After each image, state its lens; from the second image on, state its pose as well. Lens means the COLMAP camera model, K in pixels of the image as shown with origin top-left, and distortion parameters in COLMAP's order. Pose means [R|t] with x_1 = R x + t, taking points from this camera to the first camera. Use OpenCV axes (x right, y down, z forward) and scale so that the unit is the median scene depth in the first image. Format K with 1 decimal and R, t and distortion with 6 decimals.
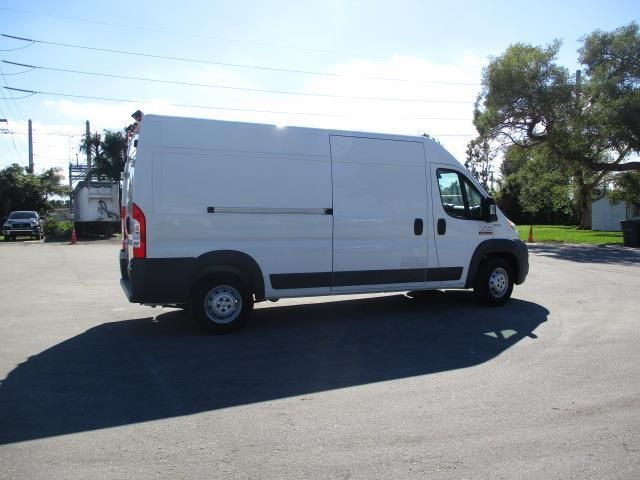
lens RADIAL K [[525.7, 0, 322.7], [0, 525.7, 239.2], [0, 0, 1]] dist [-0.035692, 0.020092]
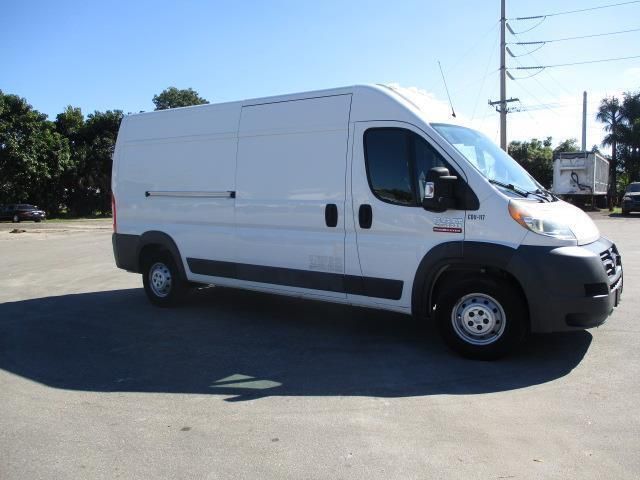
lens RADIAL K [[525.7, 0, 322.0], [0, 525.7, 238.7], [0, 0, 1]] dist [-0.035692, 0.020092]
pose [[0.520862, 0.074180, -0.850412, 0.752124], [-0.027638, 0.997160, 0.070053, -0.039734], [0.853193, -0.012984, 0.521433, 0.587608]]
